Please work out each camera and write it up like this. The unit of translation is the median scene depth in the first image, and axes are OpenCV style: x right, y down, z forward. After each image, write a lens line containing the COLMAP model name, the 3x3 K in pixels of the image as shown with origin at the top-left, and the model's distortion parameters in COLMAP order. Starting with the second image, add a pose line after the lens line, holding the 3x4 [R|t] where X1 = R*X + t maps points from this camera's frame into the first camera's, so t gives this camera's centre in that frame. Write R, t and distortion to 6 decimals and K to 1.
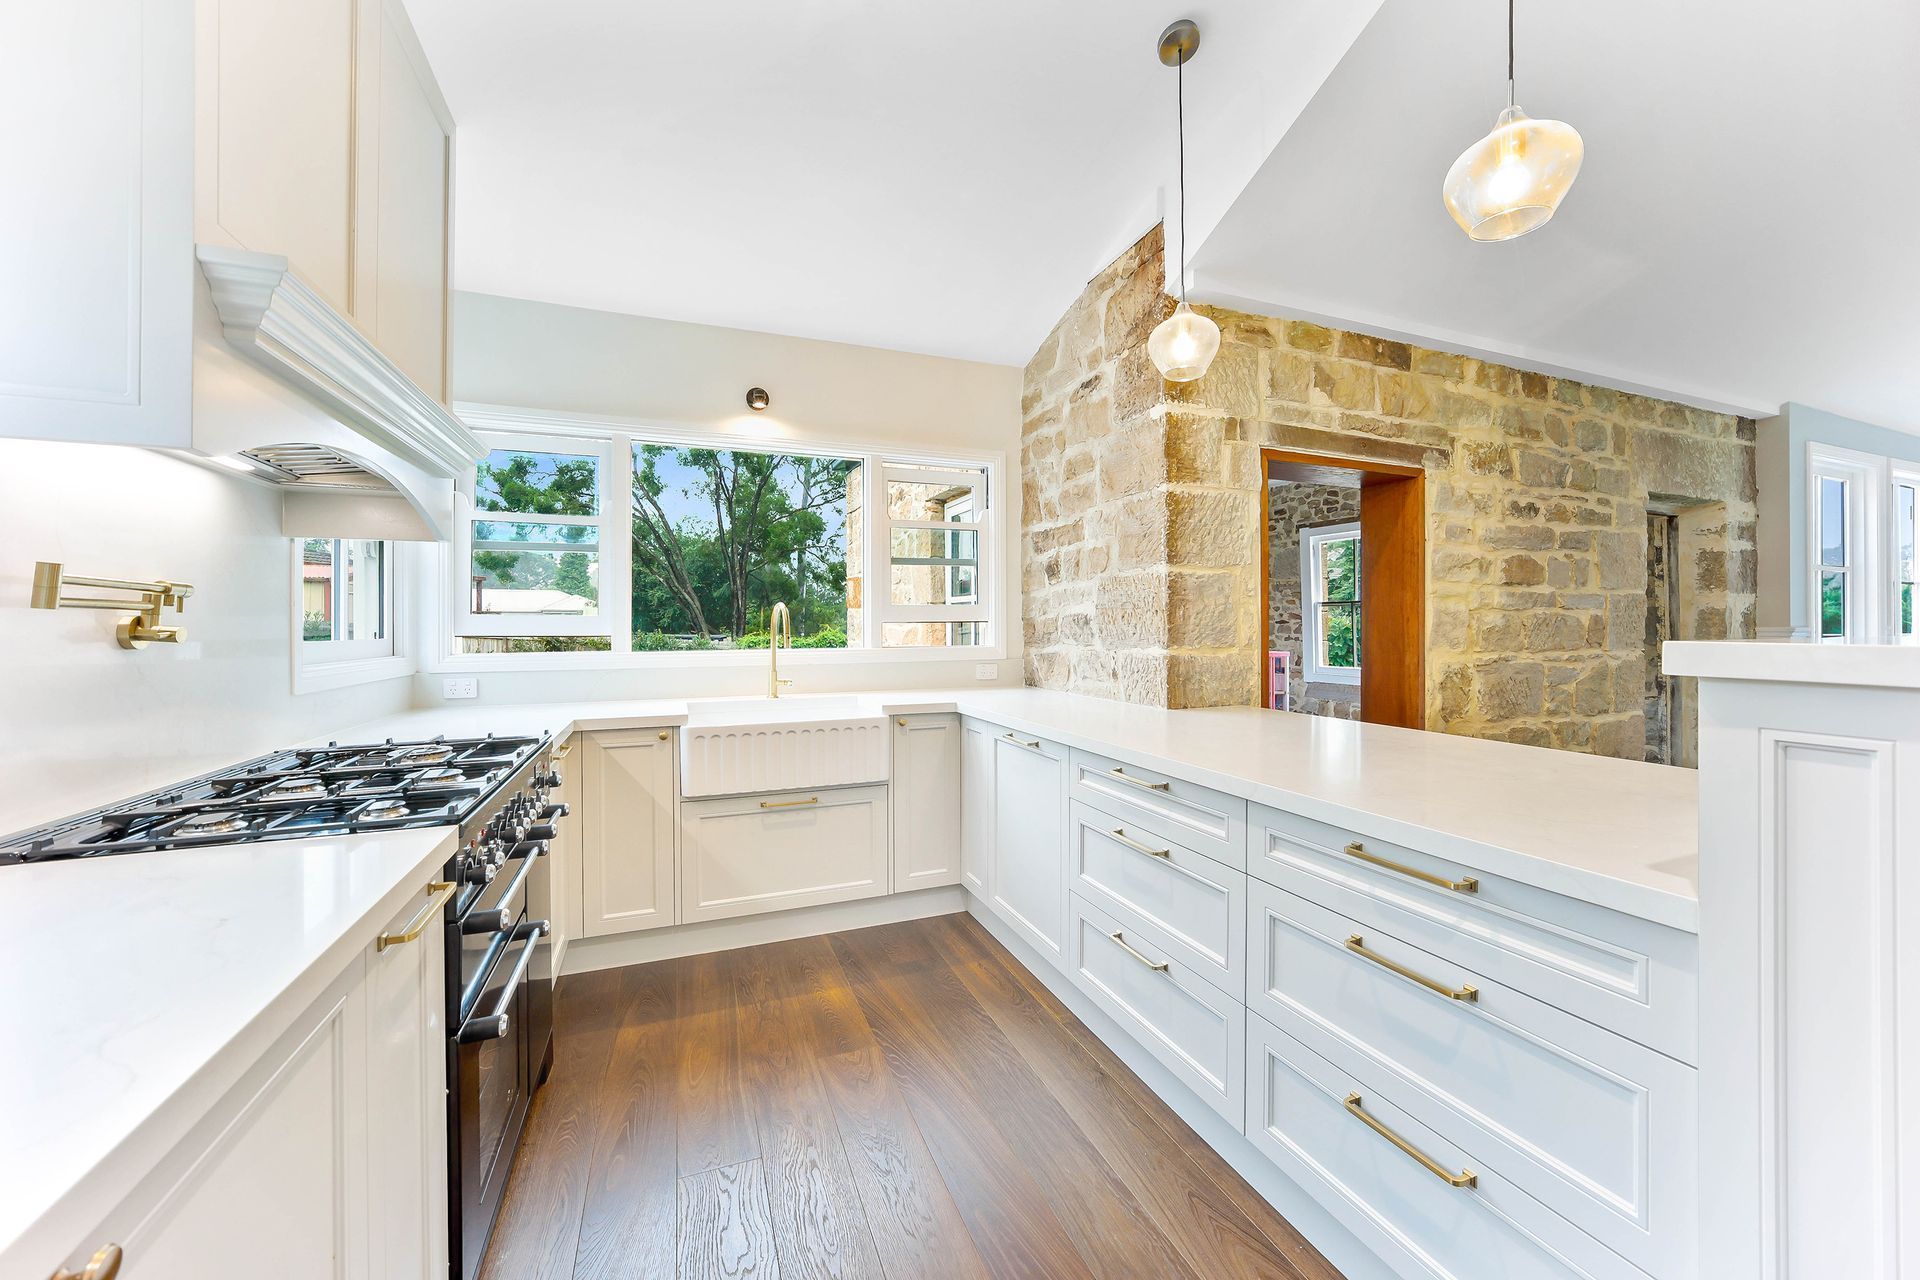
lens RADIAL K [[713.5, 0, 964.7], [0, 713.5, 613.3], [0, 0, 1]] dist [-0.024586, 0.007073]
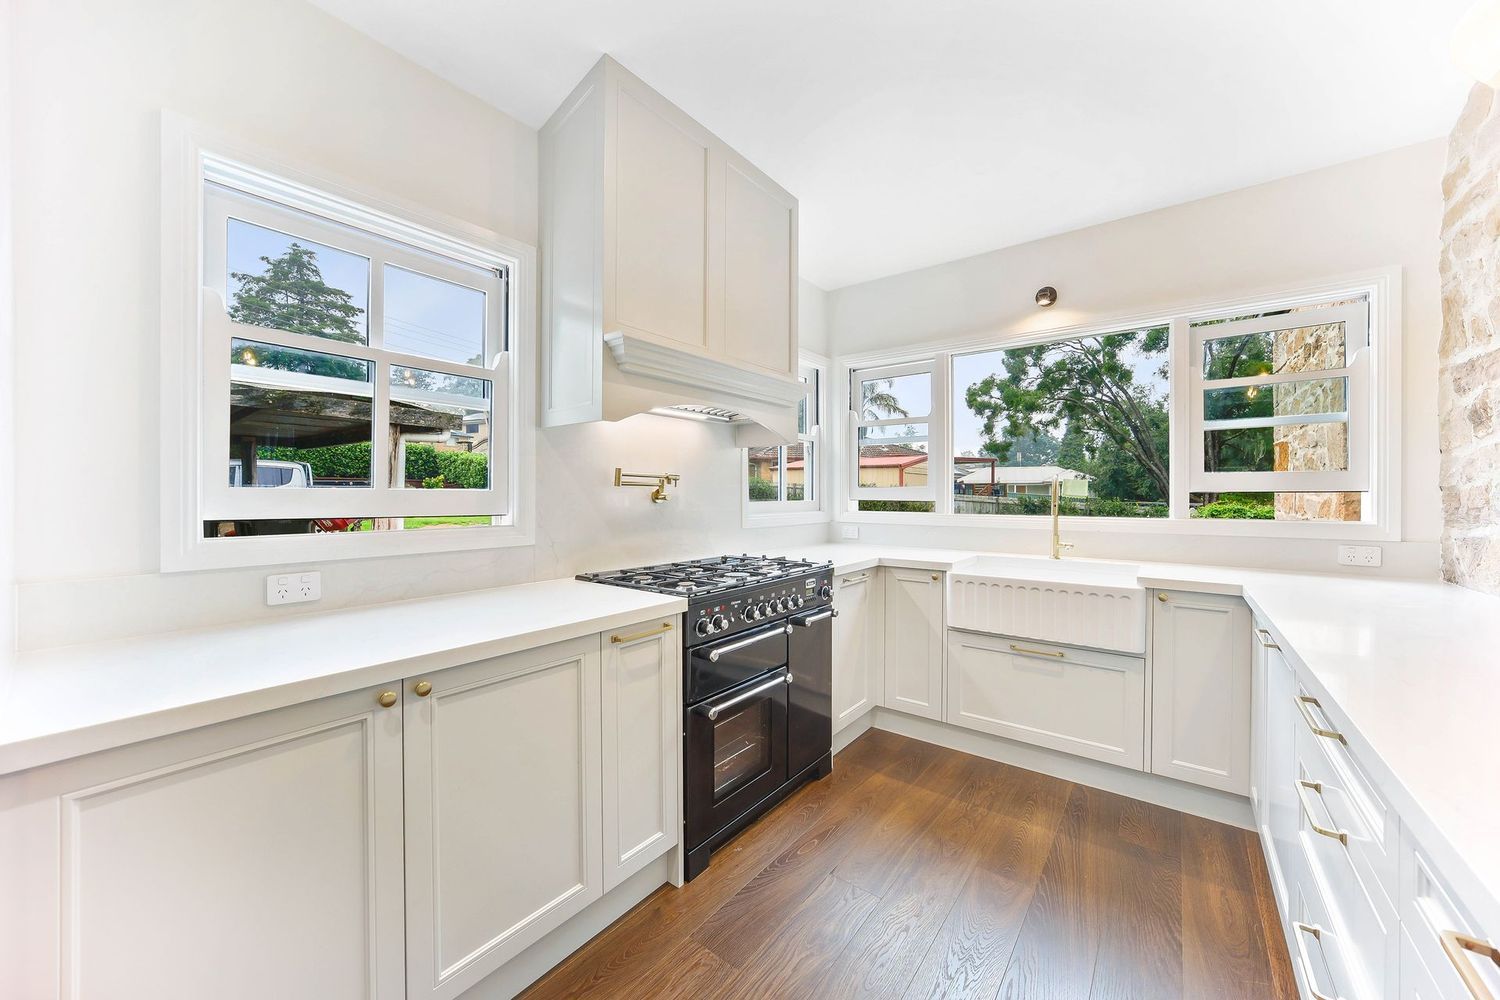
lens RADIAL K [[563.0, 0, 756.0], [0, 563.0, 486.7], [0, 0, 1]] dist [-0.024421, 0.007122]
pose [[0.498662, -0.005369, -0.866780, 0.280050], [0.009569, 0.999954, -0.000689, 0.000745], [0.866744, -0.007950, 0.498691, 0.159360]]
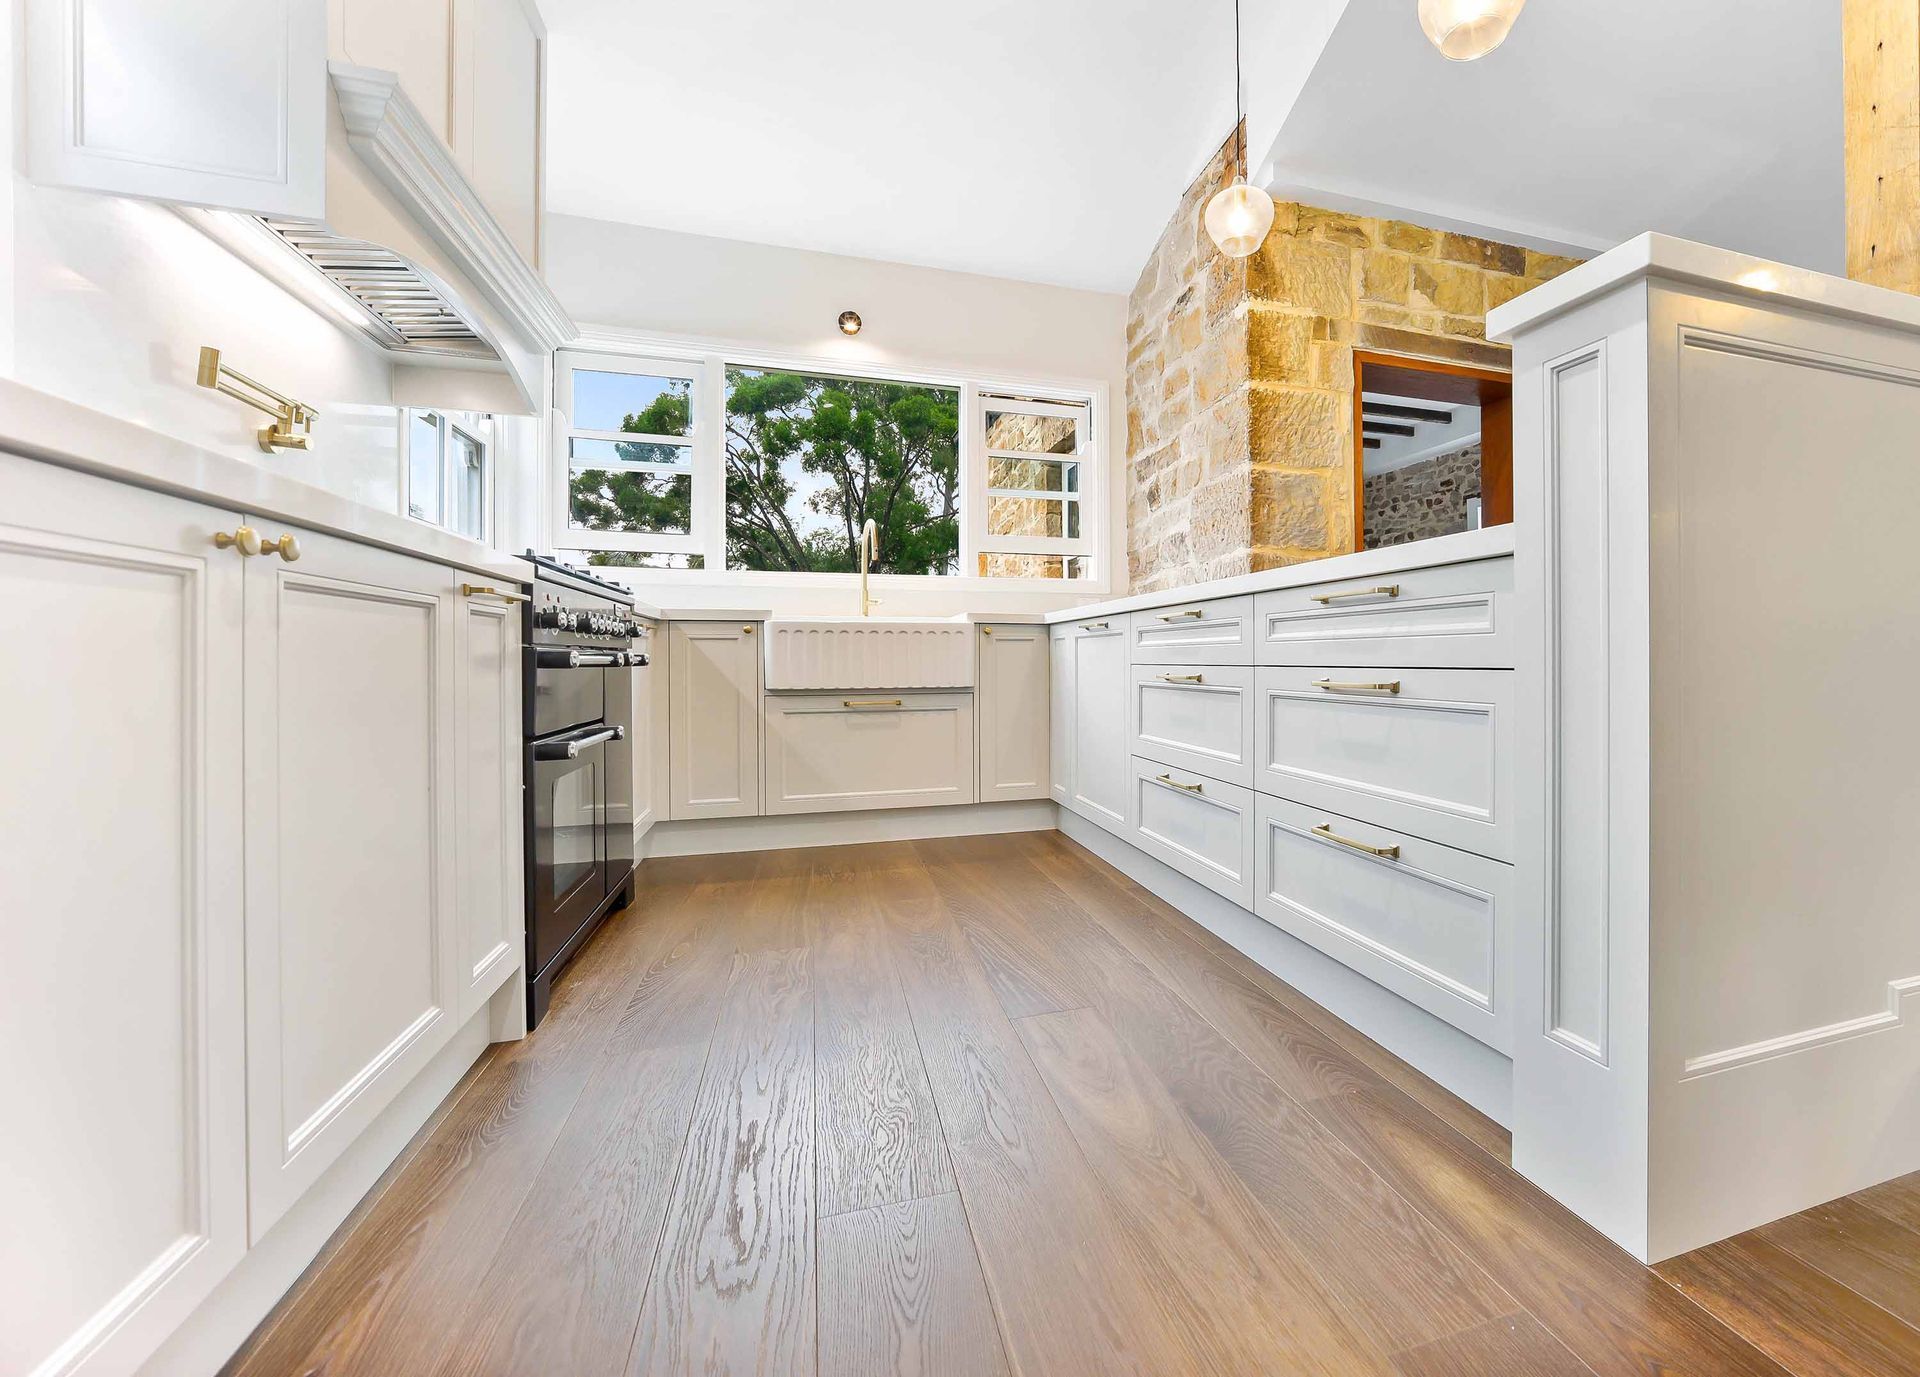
lens RADIAL K [[809.5, 0, 1096.9], [0, 809.5, 650.6], [0, 0, 1]] dist [-0.017959, 0.000348]
pose [[0.998844, -0.006997, -0.047555, 0.115974], [0.006748, 0.999963, -0.005391, 0.184552], [0.047591, 0.005064, 0.998854, -0.119251]]
